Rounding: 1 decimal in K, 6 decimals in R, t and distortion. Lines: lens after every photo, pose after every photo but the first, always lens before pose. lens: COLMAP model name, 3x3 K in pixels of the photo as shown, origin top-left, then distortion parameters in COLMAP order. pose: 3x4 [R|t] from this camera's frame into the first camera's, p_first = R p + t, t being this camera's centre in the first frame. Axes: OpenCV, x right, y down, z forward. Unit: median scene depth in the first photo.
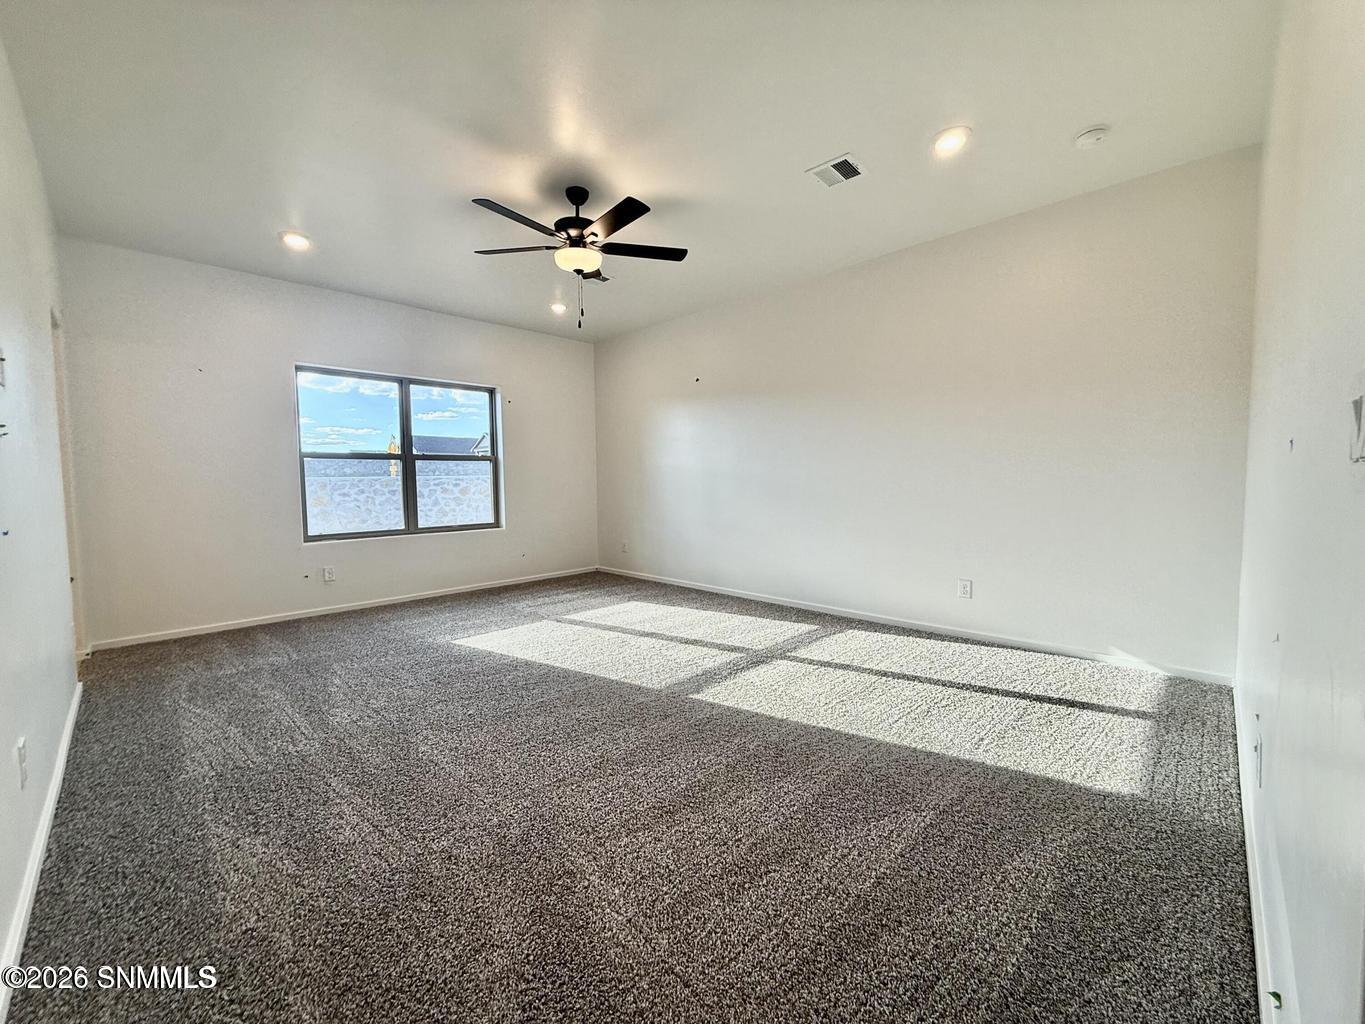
lens RADIAL K [[542.3, 0, 681.7], [0, 542.3, 509.6], [0, 0, 1]] dist [-0.000753, -0.000116]
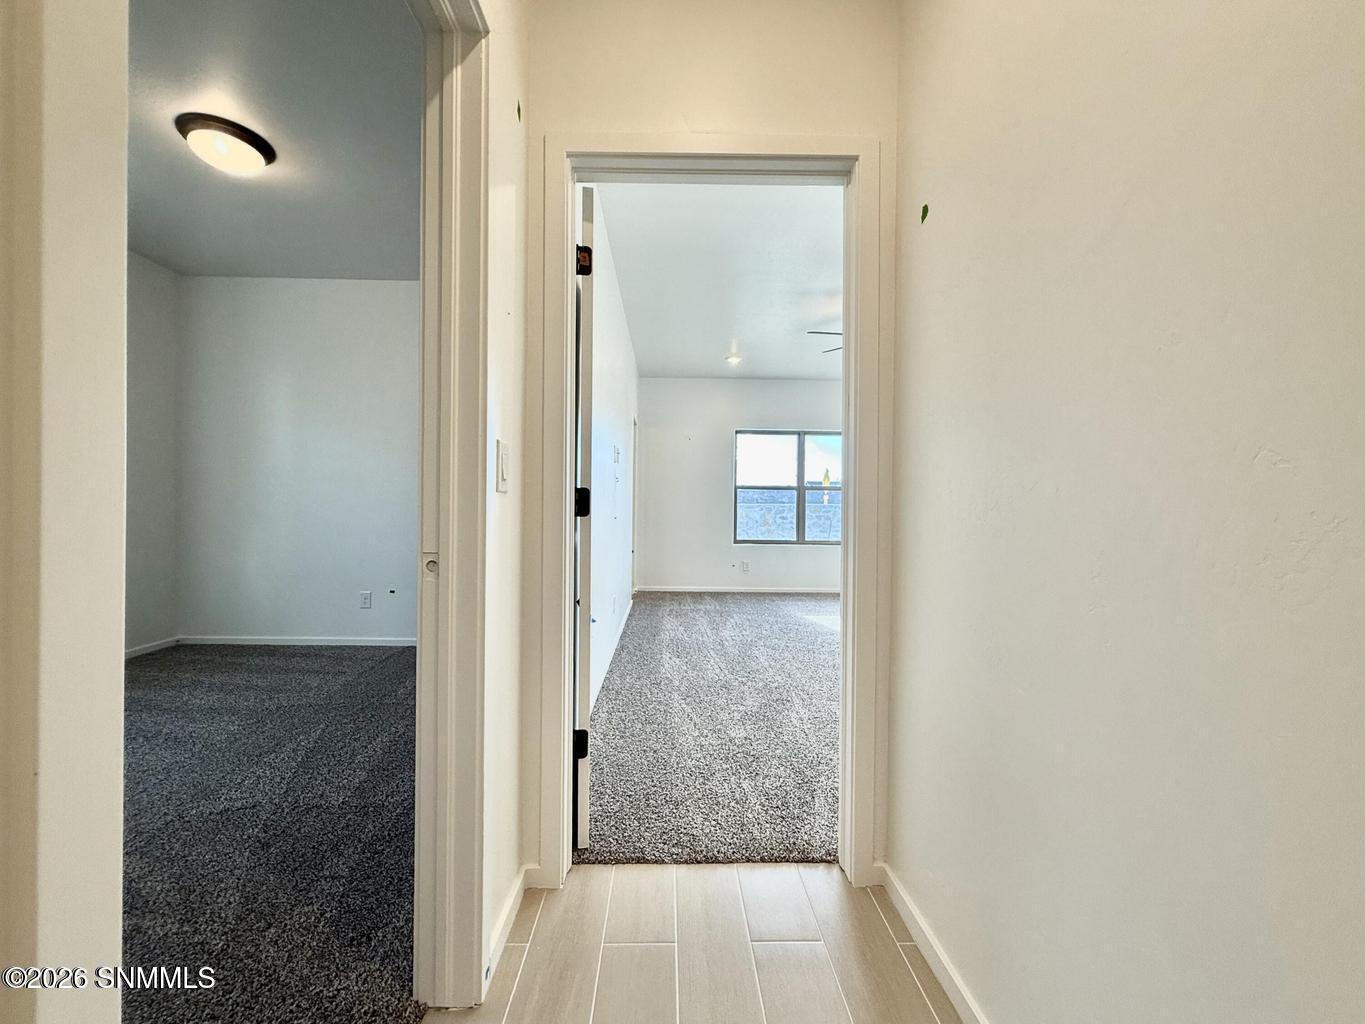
lens RADIAL K [[542.3, 0, 680.2], [0, 542.3, 508.6], [0, 0, 1]] dist [-0.000753, -0.000116]
pose [[0.717627, 0.020766, -0.696118, 0.267926], [-0.060091, 0.997674, -0.032185, 0.019867], [0.693830, 0.064928, 0.717206, -0.222578]]
